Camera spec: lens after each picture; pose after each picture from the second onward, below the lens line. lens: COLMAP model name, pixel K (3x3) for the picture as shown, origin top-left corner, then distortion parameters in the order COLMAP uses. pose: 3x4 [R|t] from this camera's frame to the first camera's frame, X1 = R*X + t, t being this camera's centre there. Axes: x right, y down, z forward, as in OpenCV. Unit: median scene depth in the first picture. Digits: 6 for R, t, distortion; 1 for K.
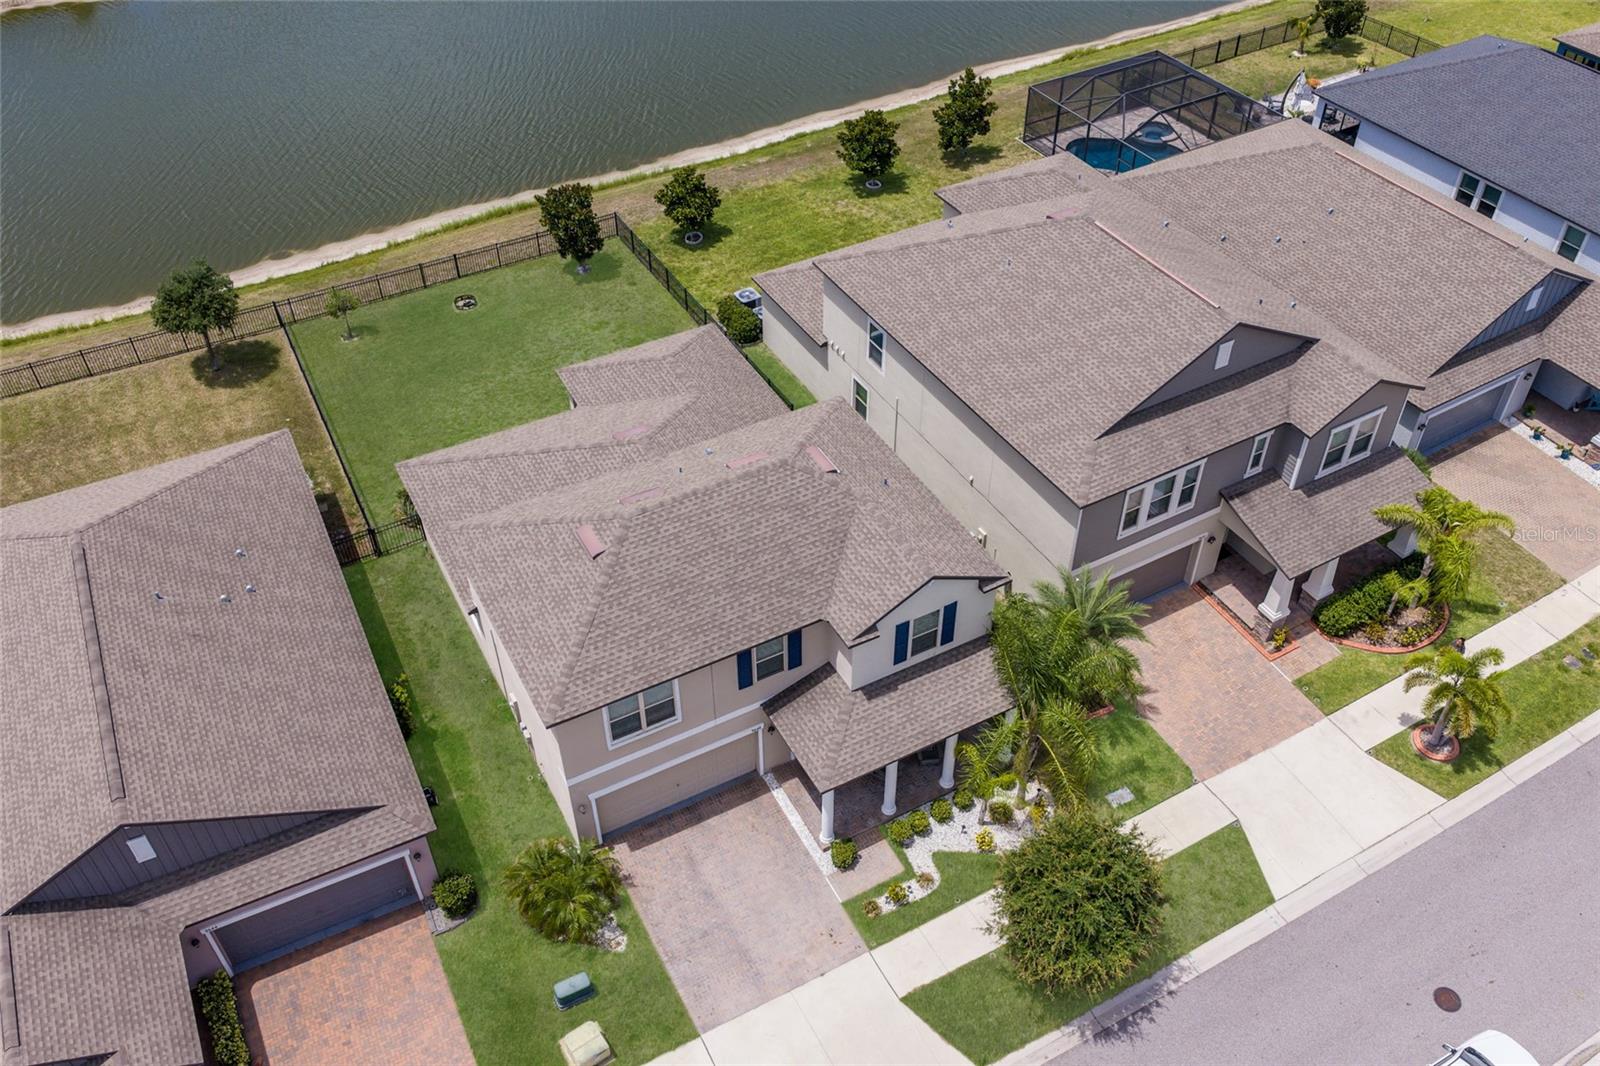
lens RADIAL K [[1340.3, 0, 798.5], [0, 1340.3, 539.5], [0, 0, 1]] dist [0.013582, -0.050991]
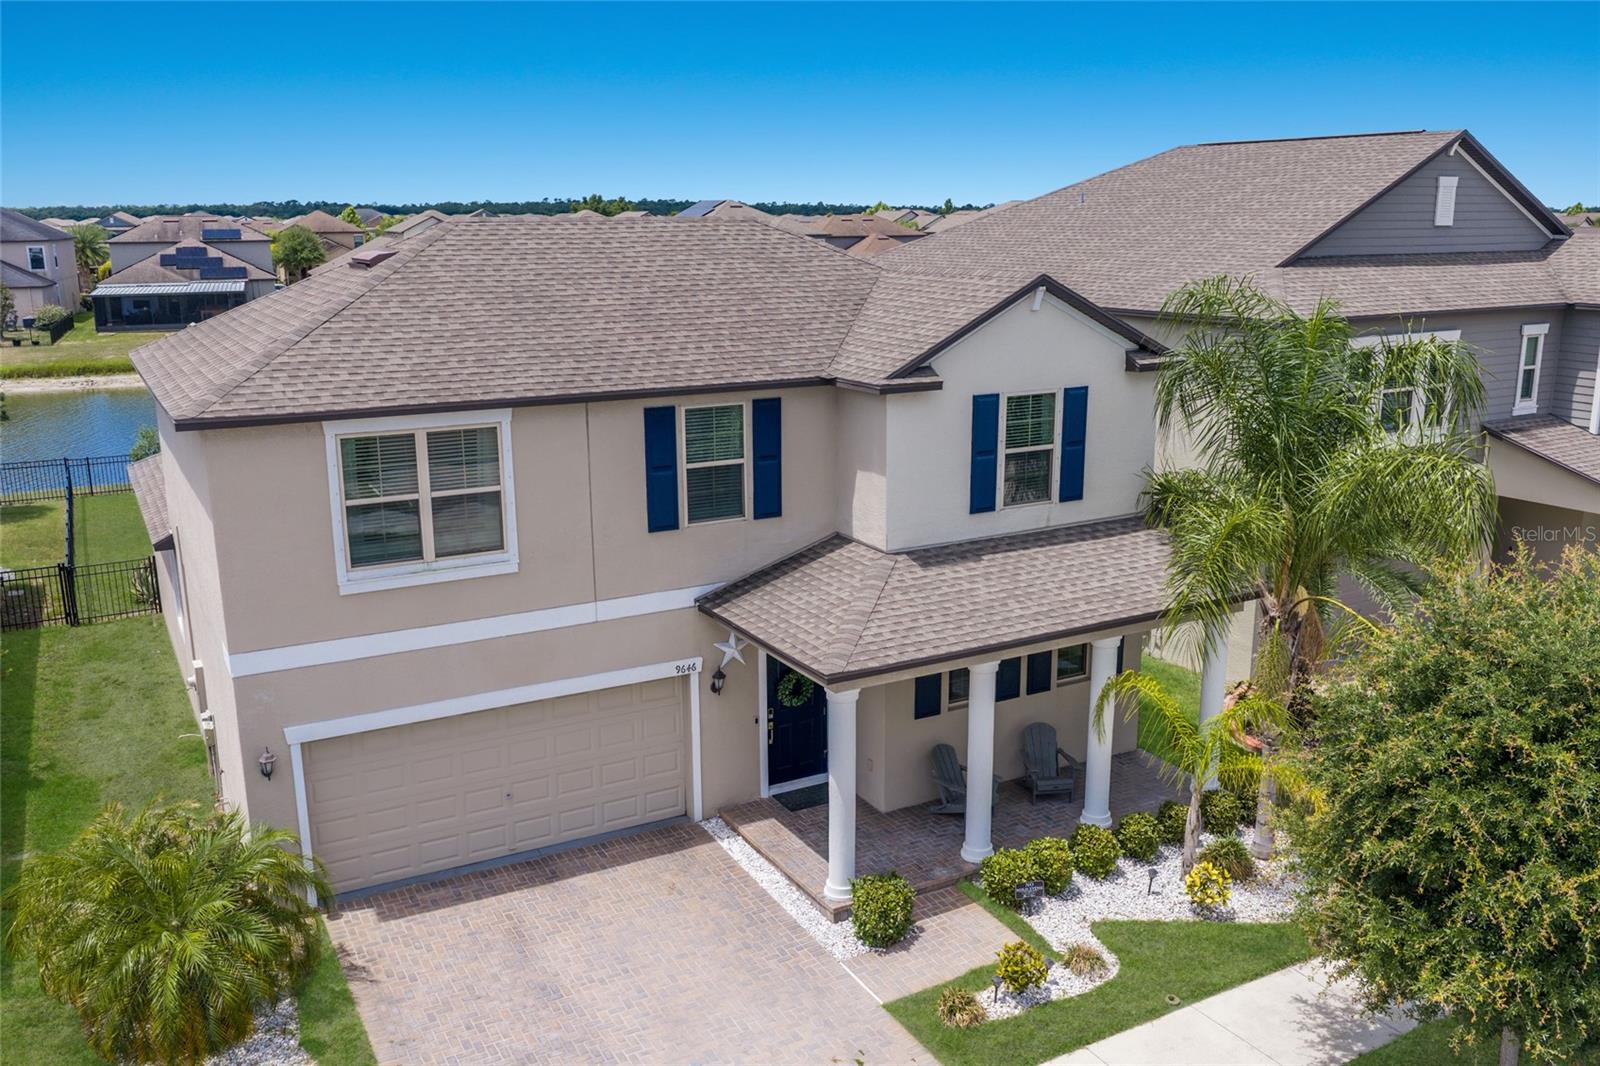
lens RADIAL K [[1340.3, 0, 798.5], [0, 1340.3, 539.5], [0, 0, 1]] dist [0.013582, -0.050991]
pose [[0.999920, -0.001546, 0.012589, 0.002320], [0.007426, 0.875993, -0.482267, 0.334299], [-0.010283, 0.482321, 0.875934, 0.573112]]
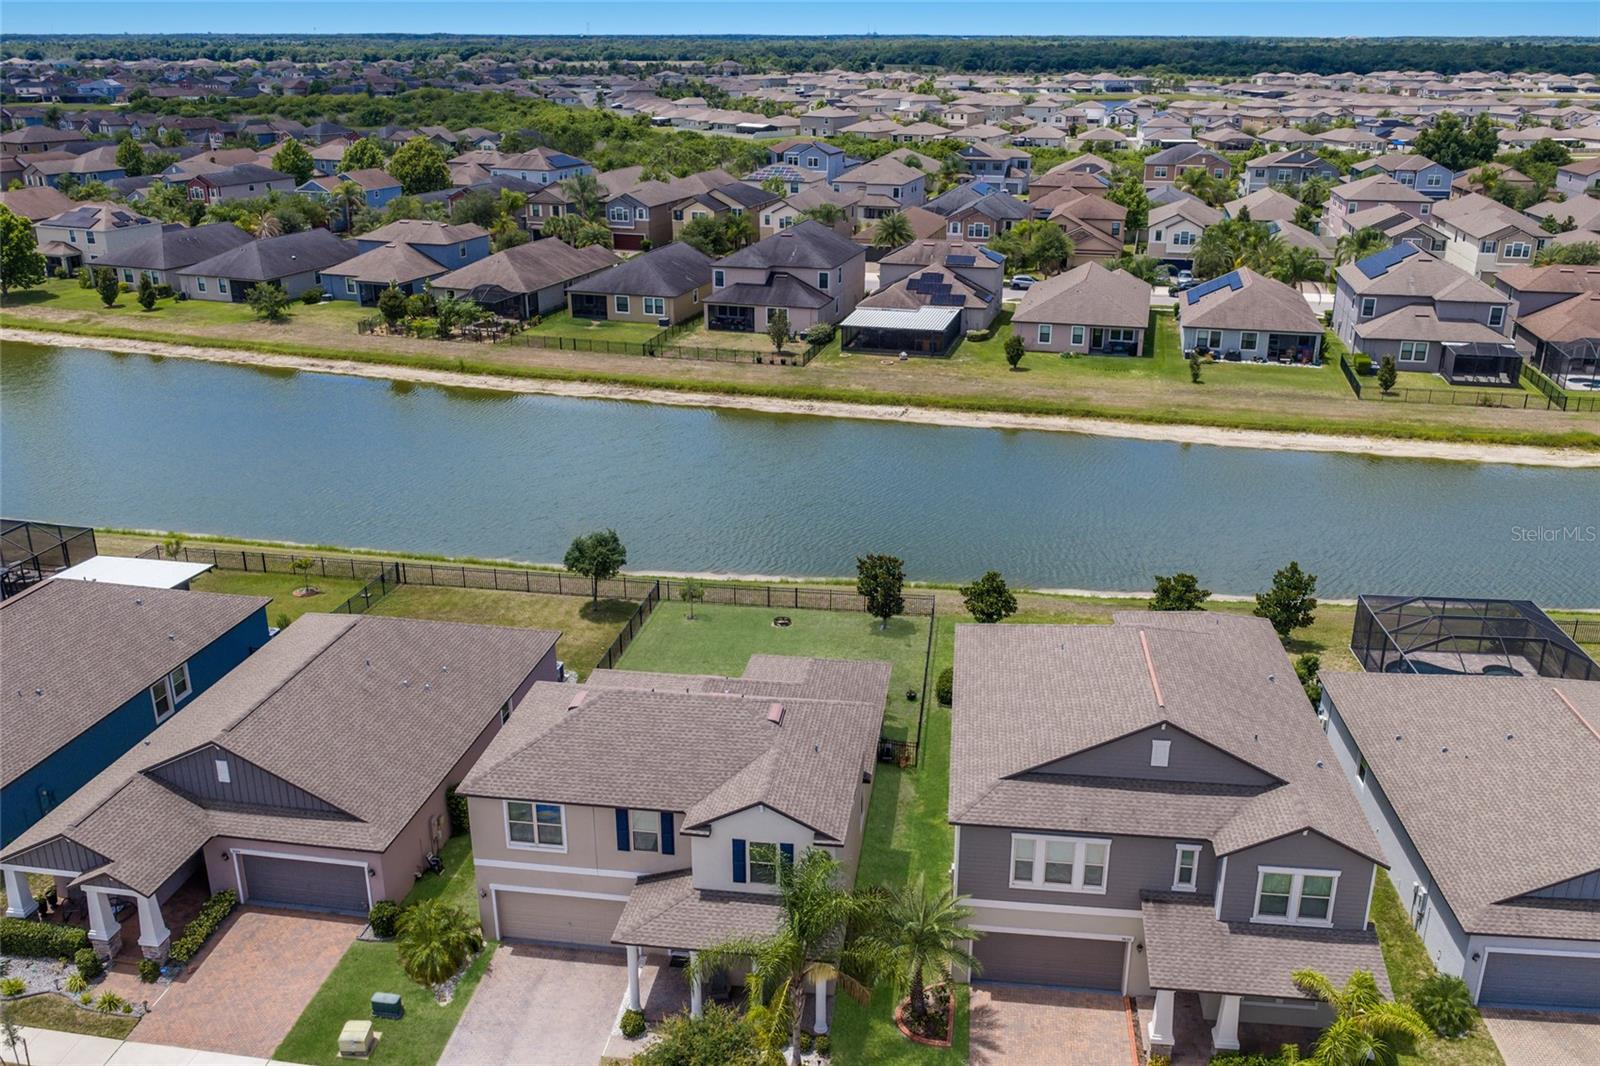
lens RADIAL K [[1344.9, 0, 800.0], [0, 1344.9, 533.0], [0, 0, 1]] dist [0.011342, -0.065882]
pose [[0.805666, 0.211324, -0.553394, 0.692234], [-0.406443, 0.876817, -0.256896, 0.103697], [0.430936, 0.431896, 0.792313, -0.026609]]
